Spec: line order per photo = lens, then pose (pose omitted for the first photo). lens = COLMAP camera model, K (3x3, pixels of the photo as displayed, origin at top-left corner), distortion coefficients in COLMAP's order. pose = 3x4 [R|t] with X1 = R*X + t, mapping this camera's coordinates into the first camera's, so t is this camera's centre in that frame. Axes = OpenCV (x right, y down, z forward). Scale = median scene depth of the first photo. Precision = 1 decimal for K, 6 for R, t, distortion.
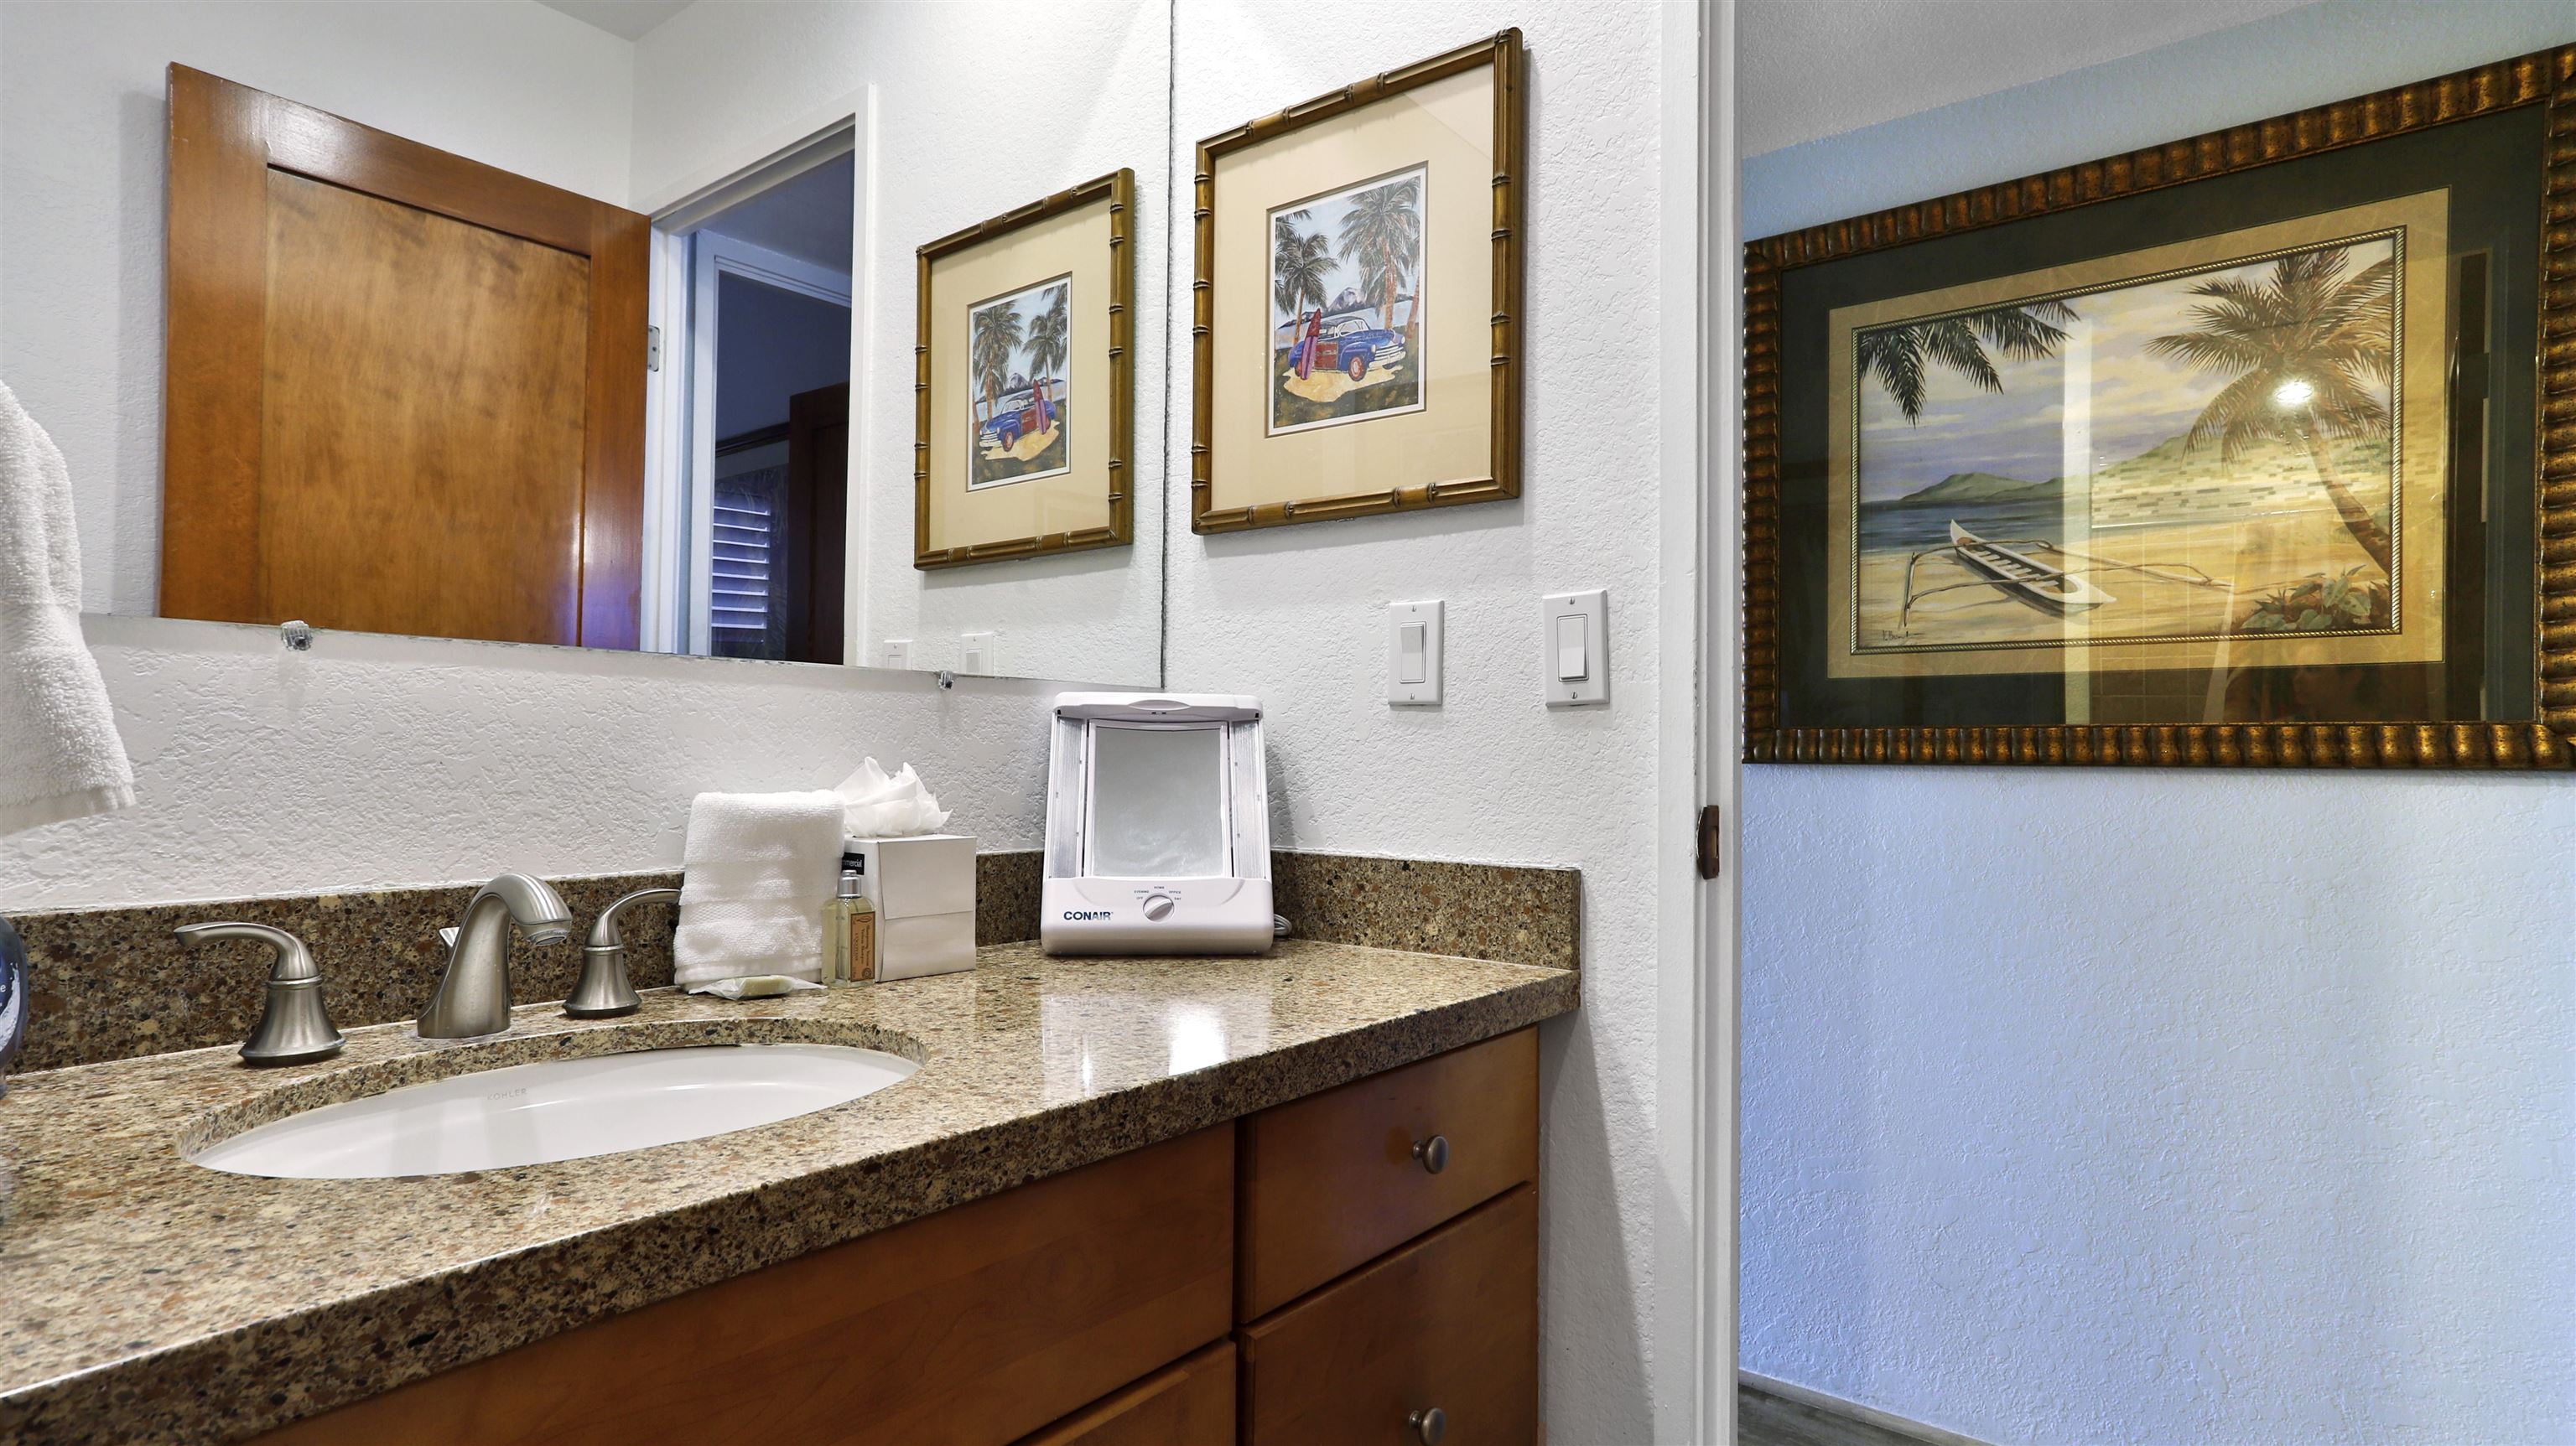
lens RADIAL K [[1428.6, 0, 1265.5], [0, 1428.6, 729.3], [0, 0, 1]] dist [0.040688, 0.011196]
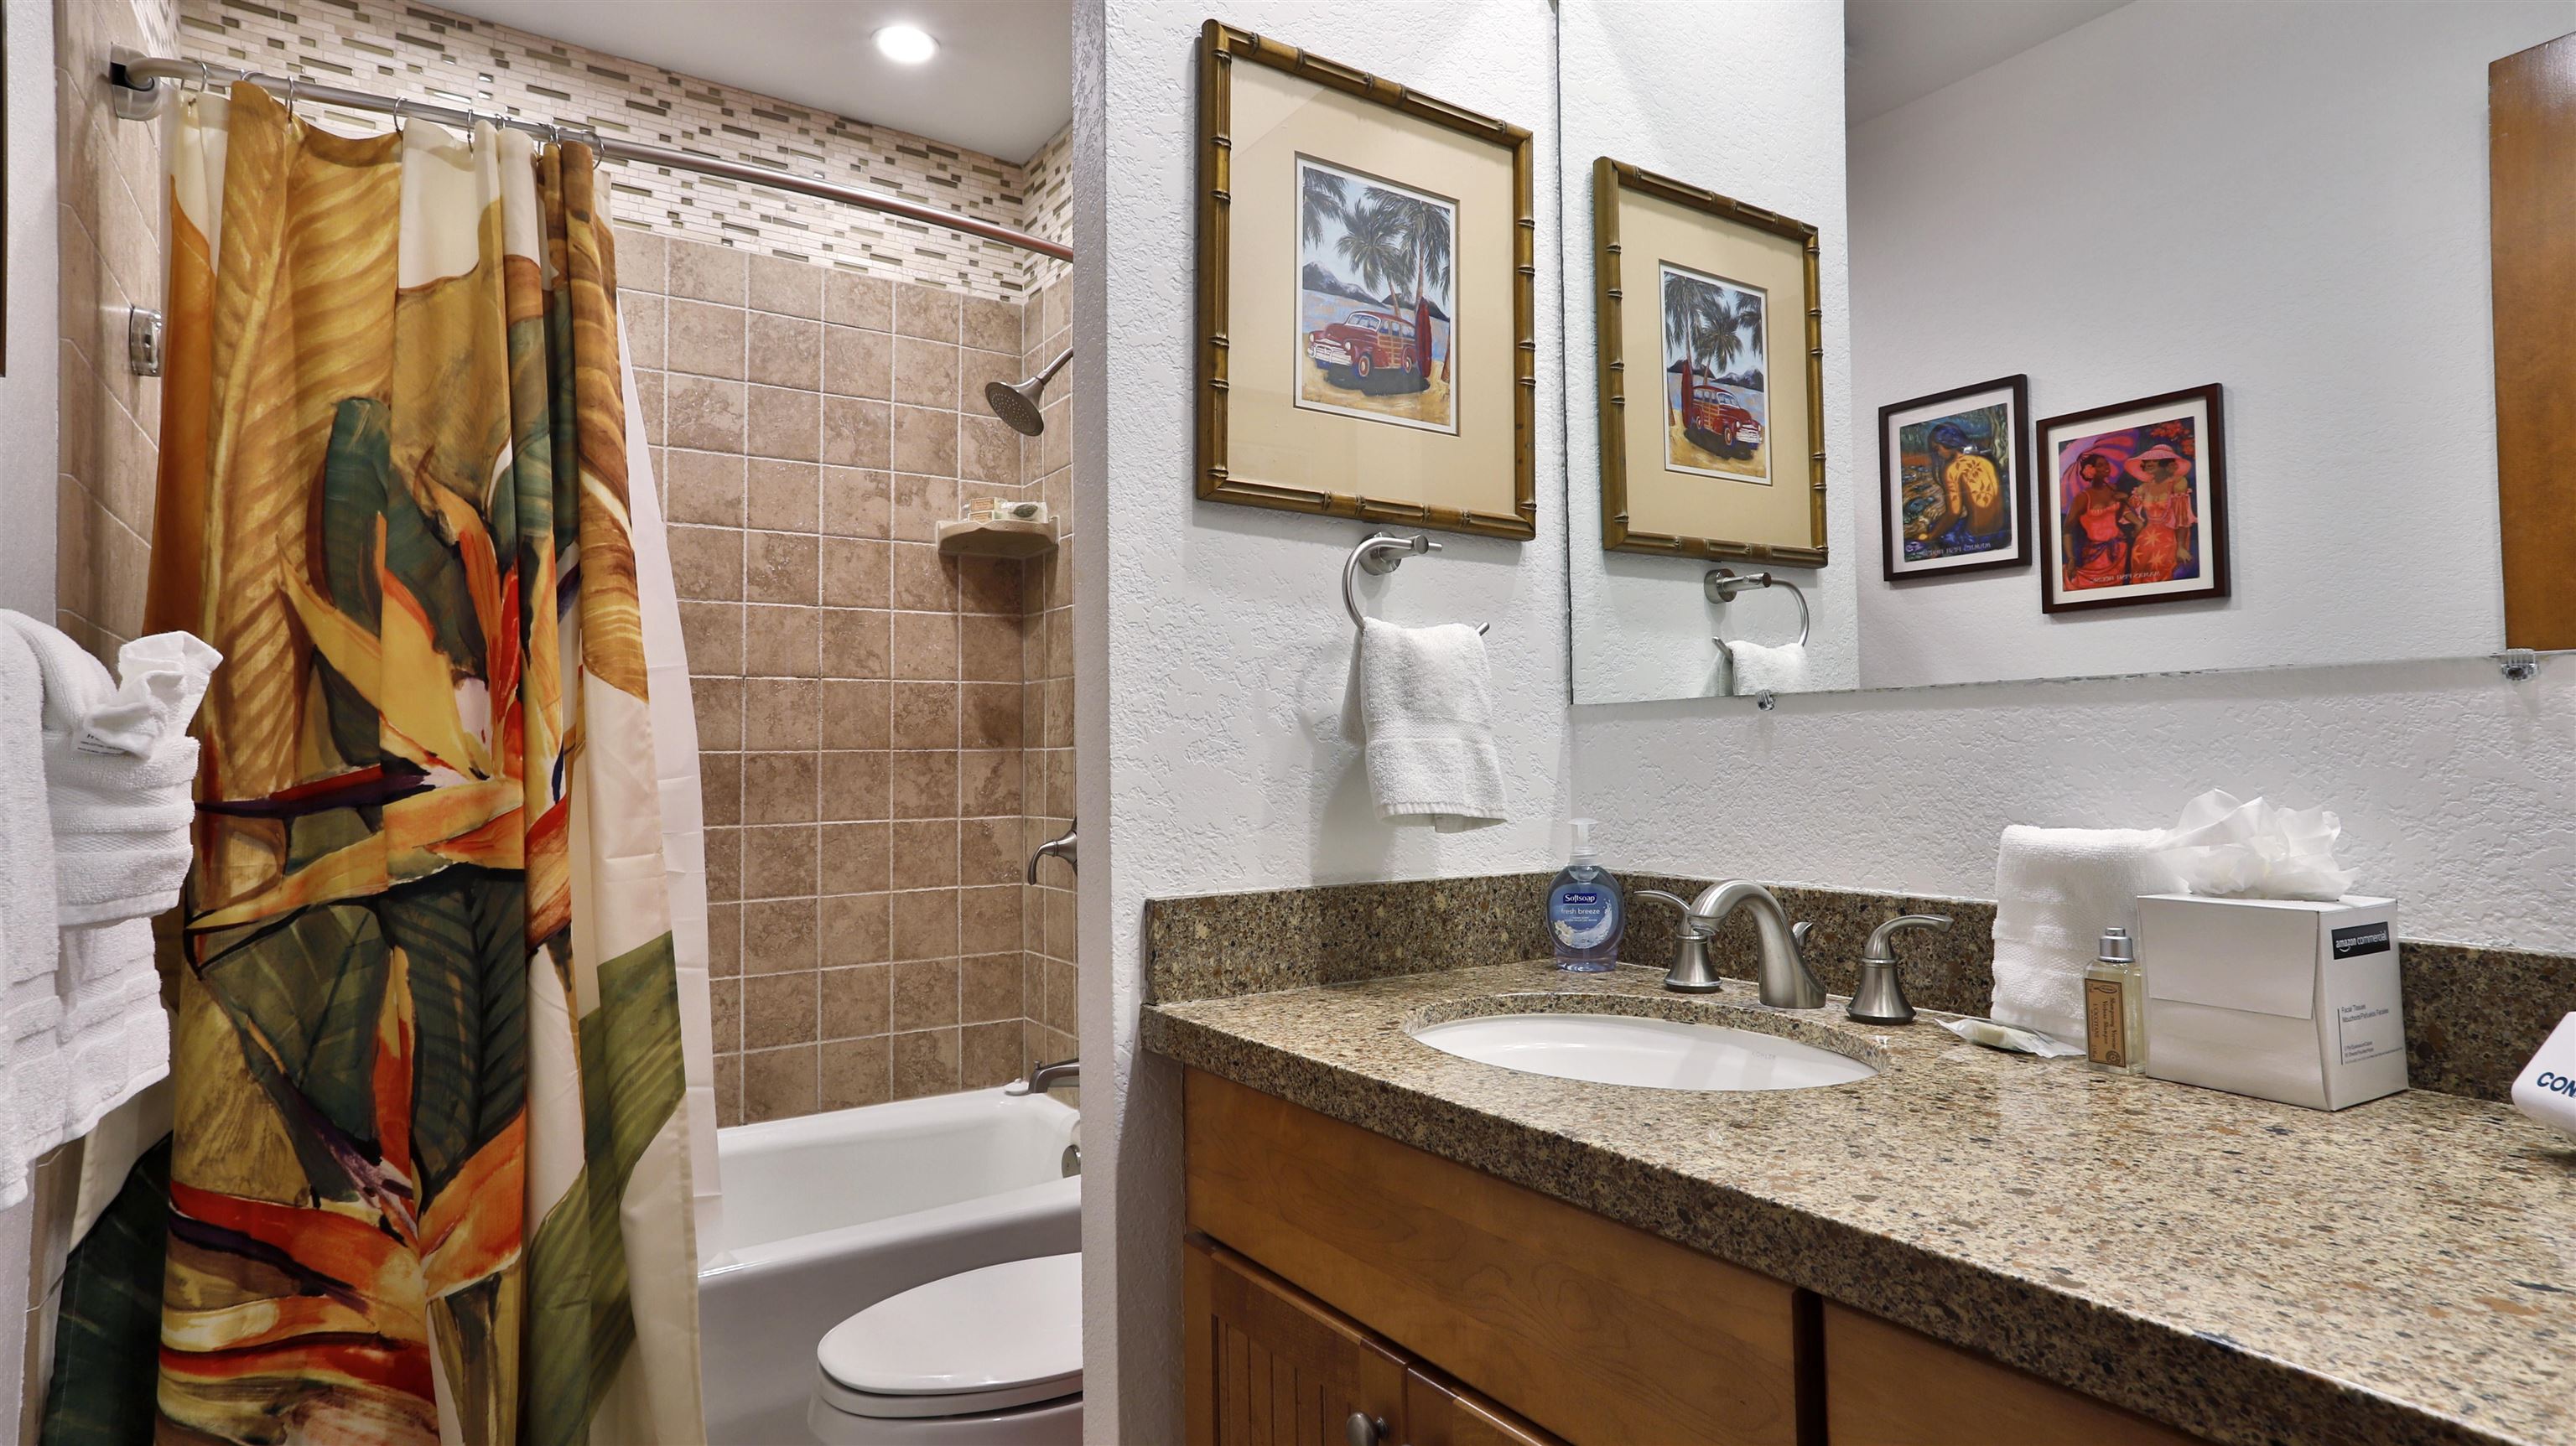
lens RADIAL K [[1428.6, 0, 1303.6], [0, 1428.6, 727.0], [0, 0, 1]] dist [0.040688, 0.011196]
pose [[-0.340044, -0.026442, -0.940038, 0.753440], [0.029886, 0.998796, -0.038905, 0.002400], [0.939934, -0.041323, -0.338844, 0.986944]]
